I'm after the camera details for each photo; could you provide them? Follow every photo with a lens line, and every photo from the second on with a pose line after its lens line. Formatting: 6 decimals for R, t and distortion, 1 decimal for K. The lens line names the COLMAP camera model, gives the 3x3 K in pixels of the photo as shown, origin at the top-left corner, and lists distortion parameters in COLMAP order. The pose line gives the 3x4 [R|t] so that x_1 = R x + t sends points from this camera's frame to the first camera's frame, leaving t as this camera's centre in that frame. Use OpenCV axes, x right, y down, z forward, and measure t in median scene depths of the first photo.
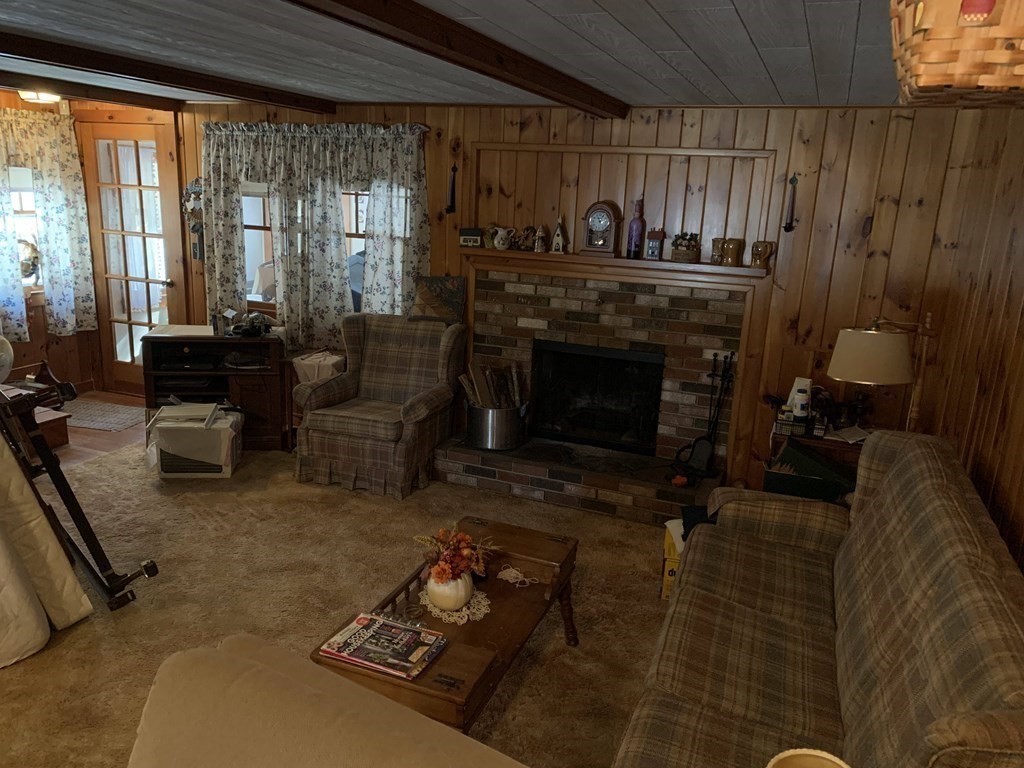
lens RADIAL K [[785.0, 0, 516.4], [0, 785.0, 384.7], [0, 0, 1]] dist [0.053885, -0.051048]
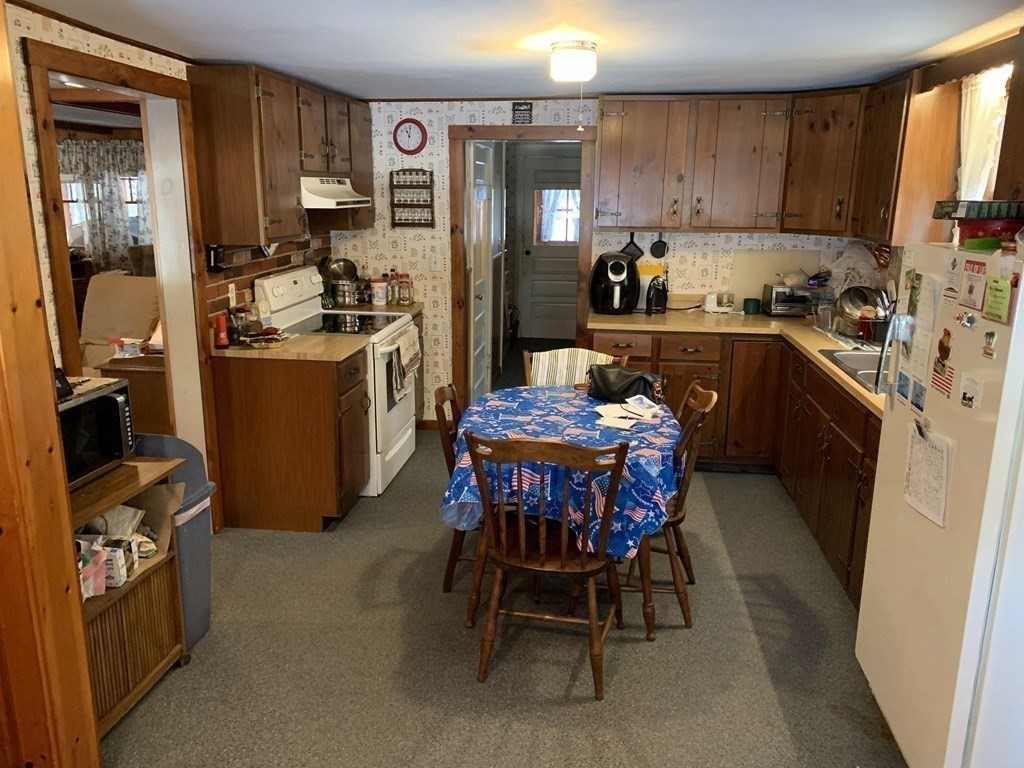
lens RADIAL K [[785.0, 0, 510.7], [0, 785.0, 383.3], [0, 0, 1]] dist [0.053885, -0.051048]
pose [[0.971137, -0.086930, 0.222119, 0.204669], [0.088523, 0.996070, 0.002791, 0.304350], [-0.221489, 0.016952, 0.975016, -0.978512]]
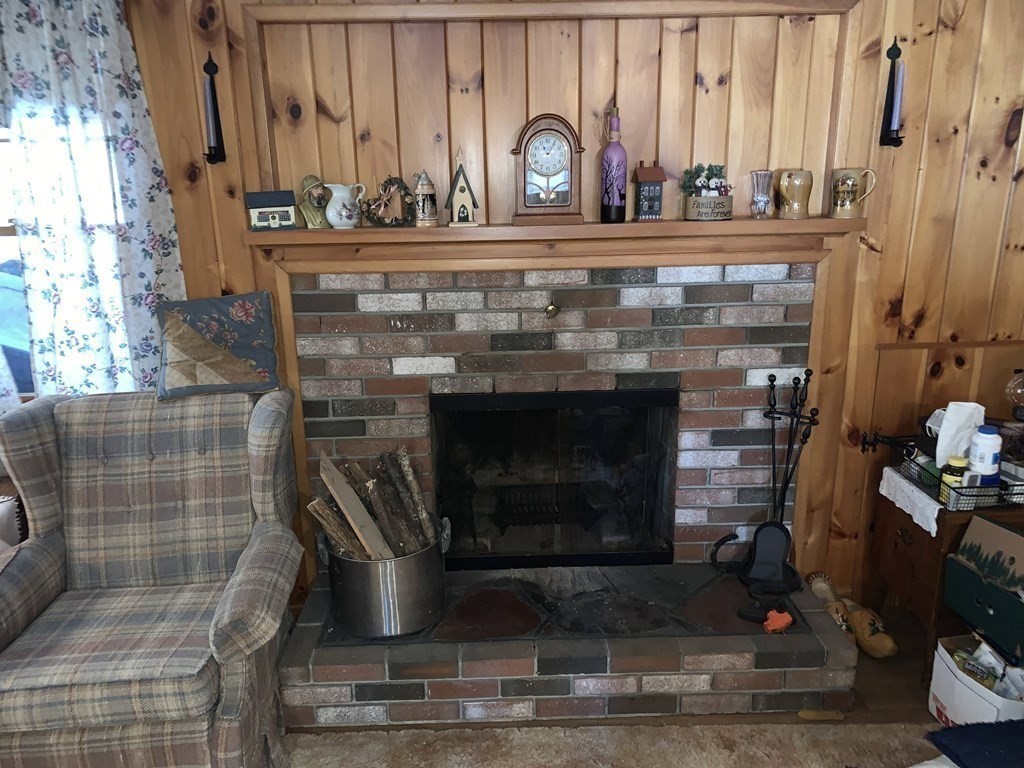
lens RADIAL K [[785.0, 0, 507.3], [0, 785.0, 383.1], [0, 0, 1]] dist [0.053885, -0.051048]
pose [[0.919071, -0.167323, 0.356808, -0.115451], [0.154113, 0.985889, 0.065361, -0.092068], [-0.362709, -0.005083, 0.931888, 0.493353]]
